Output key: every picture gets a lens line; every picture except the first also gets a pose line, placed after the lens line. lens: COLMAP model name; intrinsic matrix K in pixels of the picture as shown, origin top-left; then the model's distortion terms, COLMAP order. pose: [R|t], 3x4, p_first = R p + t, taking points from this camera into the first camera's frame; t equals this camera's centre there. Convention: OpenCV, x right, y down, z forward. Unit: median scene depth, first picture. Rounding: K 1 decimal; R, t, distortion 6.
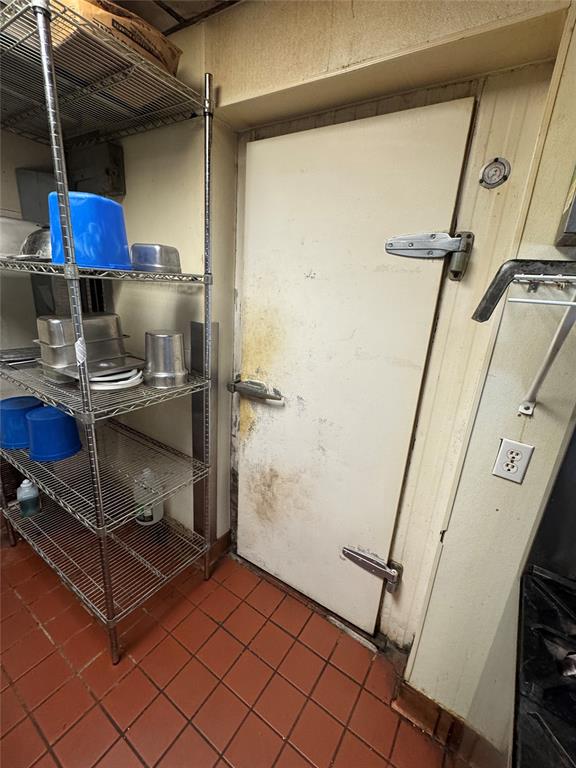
lens RADIAL K [[337.4, 0, 282.3], [0, 337.4, 379.2], [0, 0, 1]] dist [-0.002887, -0.000116]
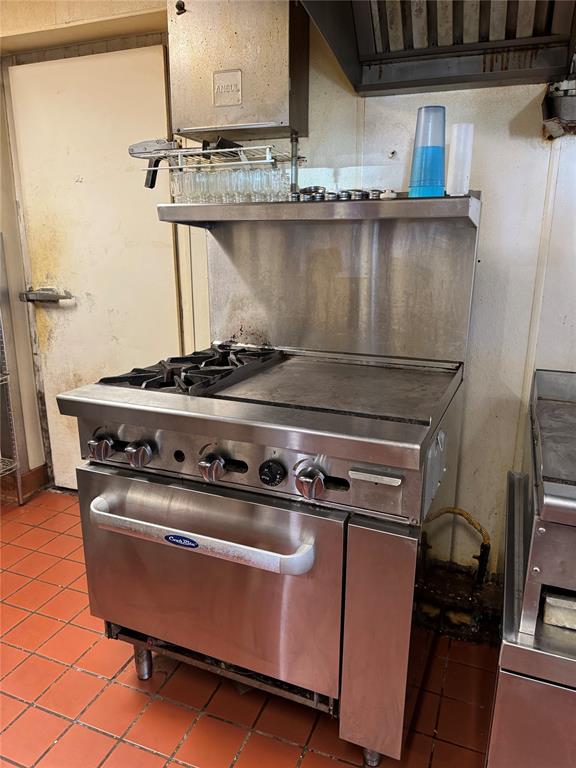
lens RADIAL K [[545.8, 0, 290.2], [0, 545.8, 386.2], [0, 0, 1]] dist [0.019959, -0.026558]
pose [[0.971088, -0.109089, 0.212338, 0.258048], [0.116093, 0.993021, -0.020764, 0.431933], [-0.208591, 0.044815, 0.976976, -0.797557]]
